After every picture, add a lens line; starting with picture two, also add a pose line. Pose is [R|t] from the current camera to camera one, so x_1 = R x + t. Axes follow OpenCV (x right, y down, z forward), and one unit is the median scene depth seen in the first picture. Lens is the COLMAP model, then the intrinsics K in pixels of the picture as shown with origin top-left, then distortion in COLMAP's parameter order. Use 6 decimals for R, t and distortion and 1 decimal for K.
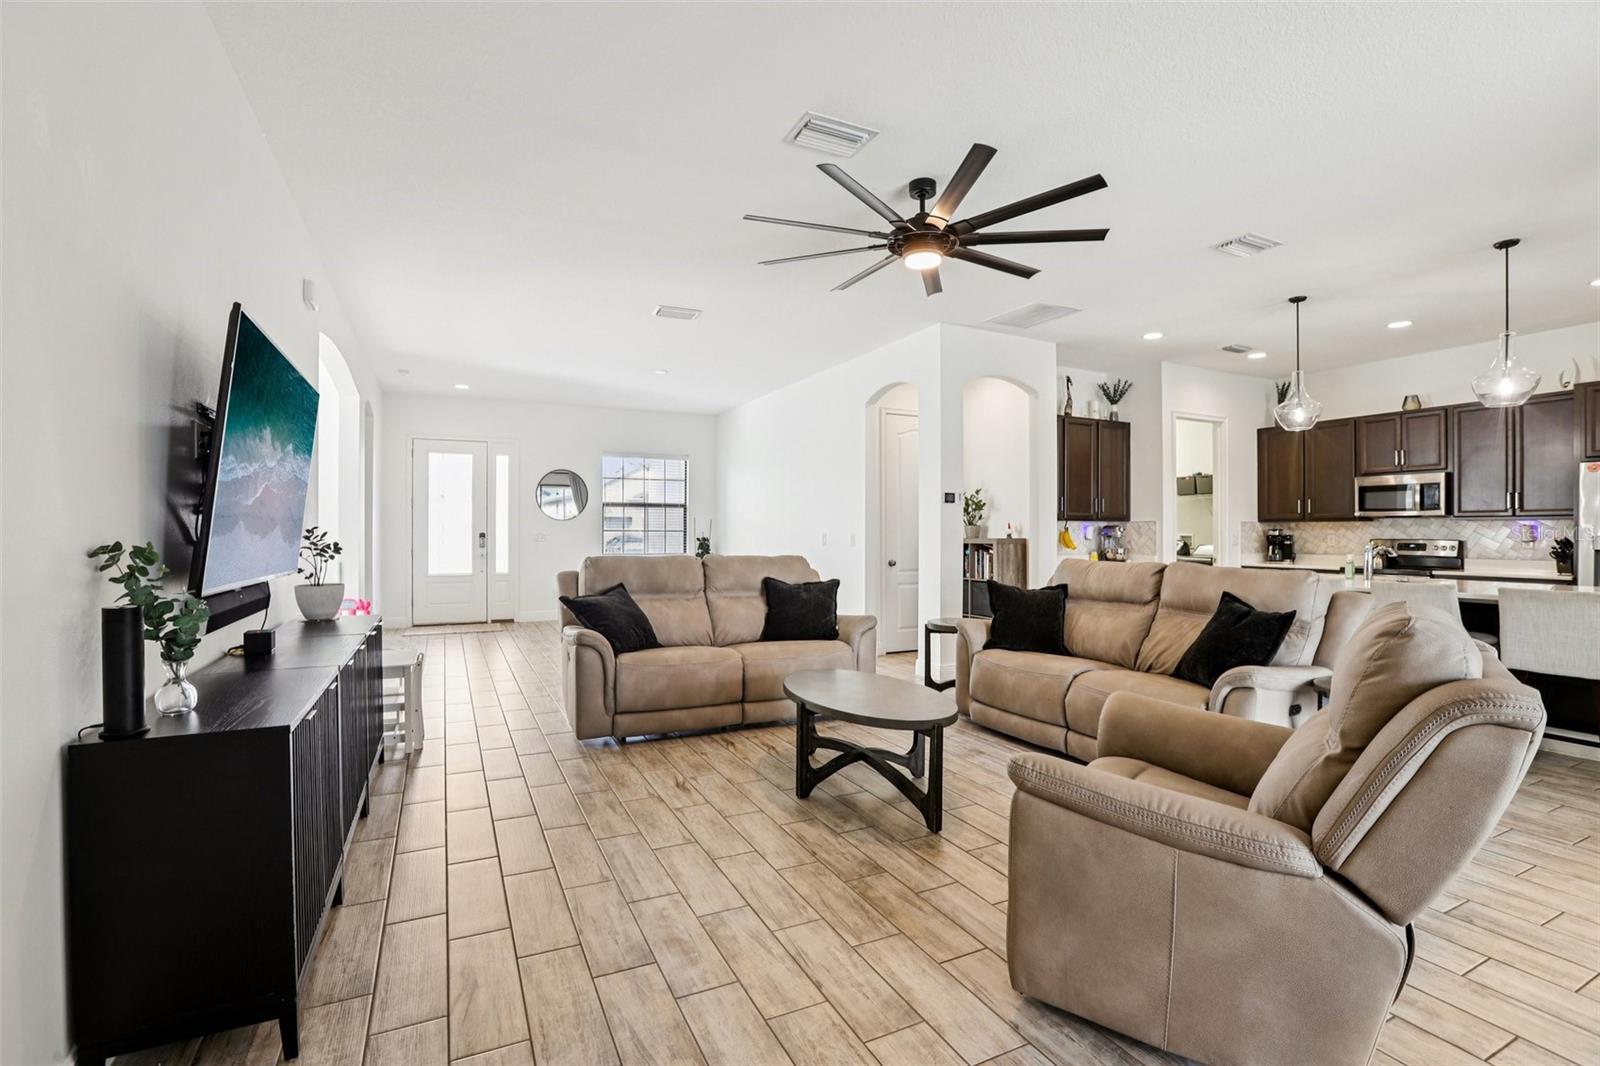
lens RADIAL K [[729.5, 0, 793.3], [0, 729.5, 531.2], [0, 0, 1]] dist [-0.030618, 0.001983]
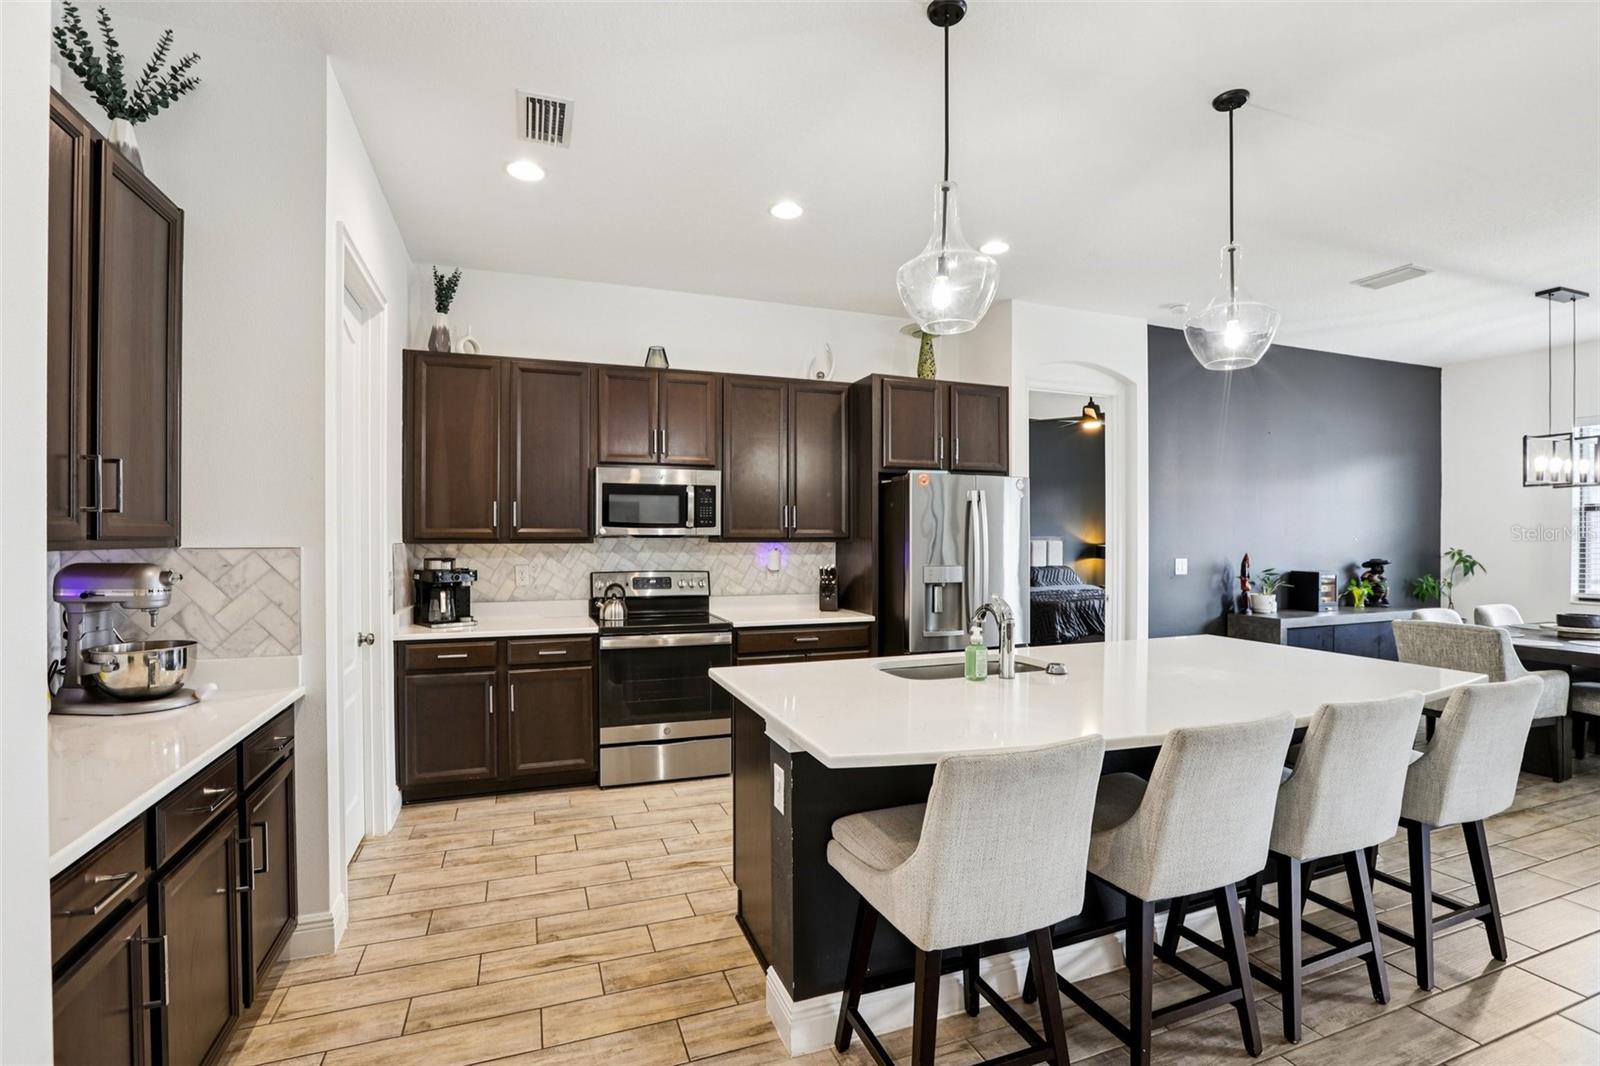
lens RADIAL K [[729.5, 0, 801.7], [0, 729.5, 538.7], [0, 0, 1]] dist [-0.030618, 0.001983]
pose [[0.091002, -0.002658, 0.995847, 0.201566], [-0.001089, 0.999996, 0.002768, -0.018064], [-0.995850, -0.001337, 0.090999, 0.729827]]
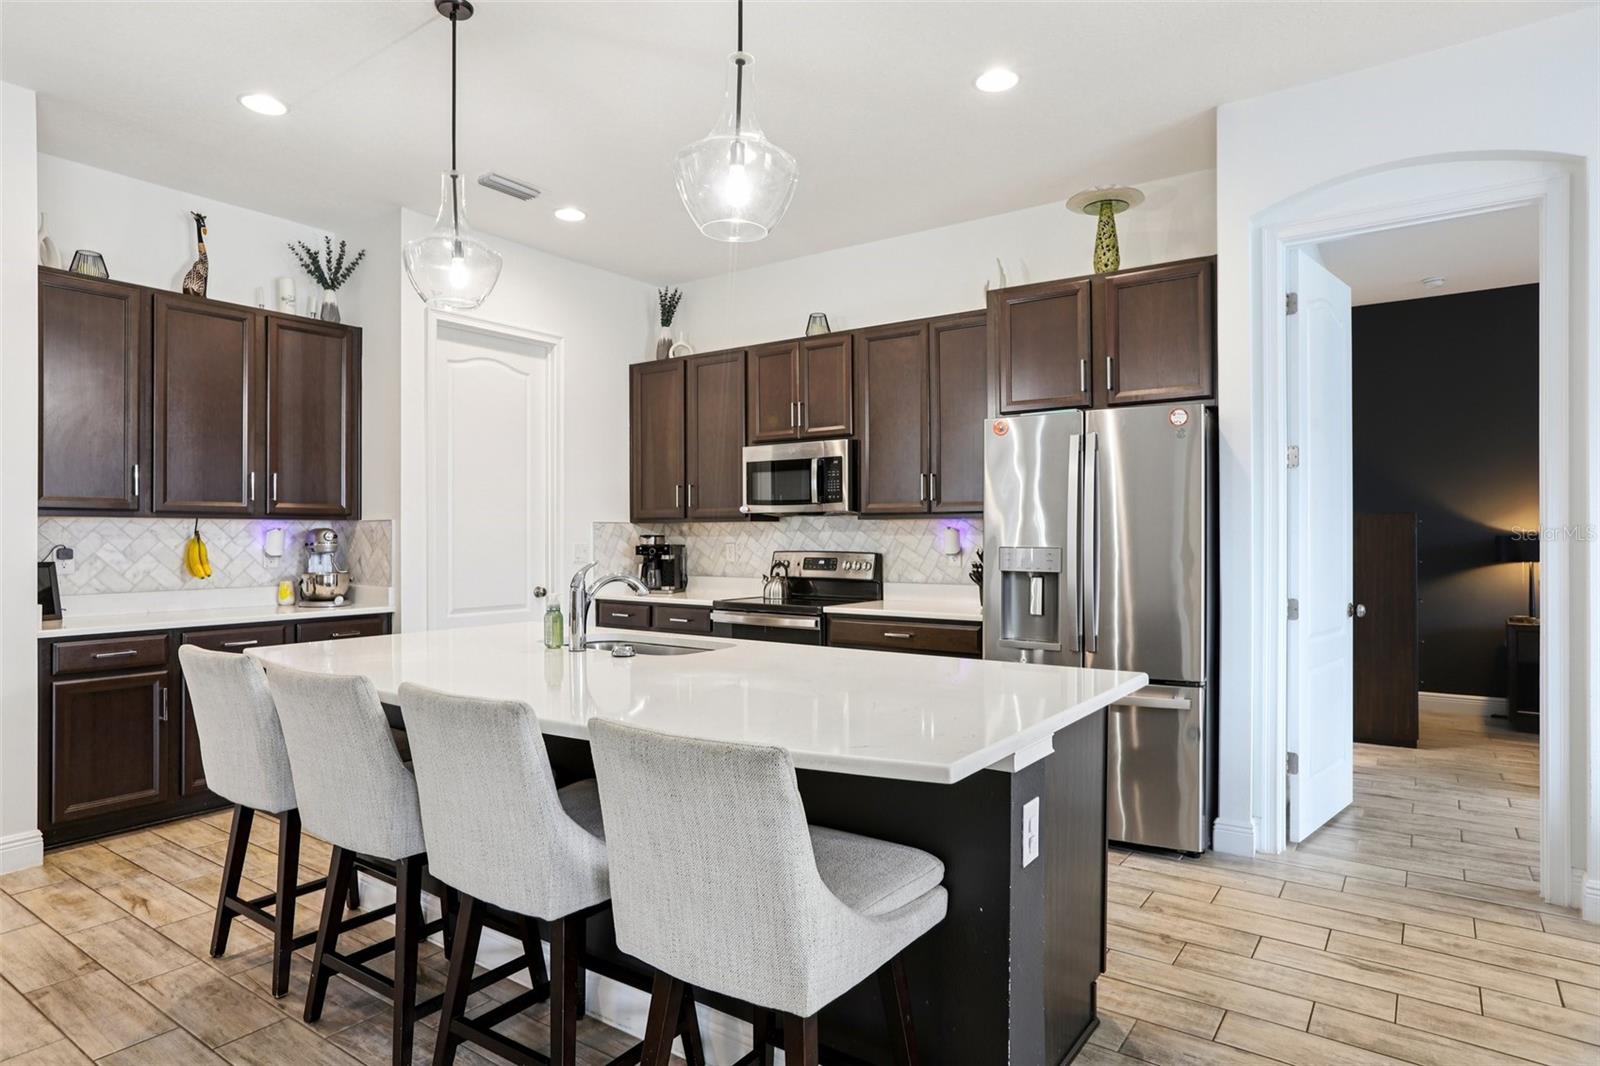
lens RADIAL K [[915.7, 0, 801.3], [0, 915.7, 531.7], [0, 0, 1]] dist [-0.025012, -0.000735]
pose [[0.886395, -0.000976, 0.462930, 0.445852], [0.002896, 0.999990, -0.003437, -0.002505], [-0.462922, 0.004388, 0.886388, 0.288032]]
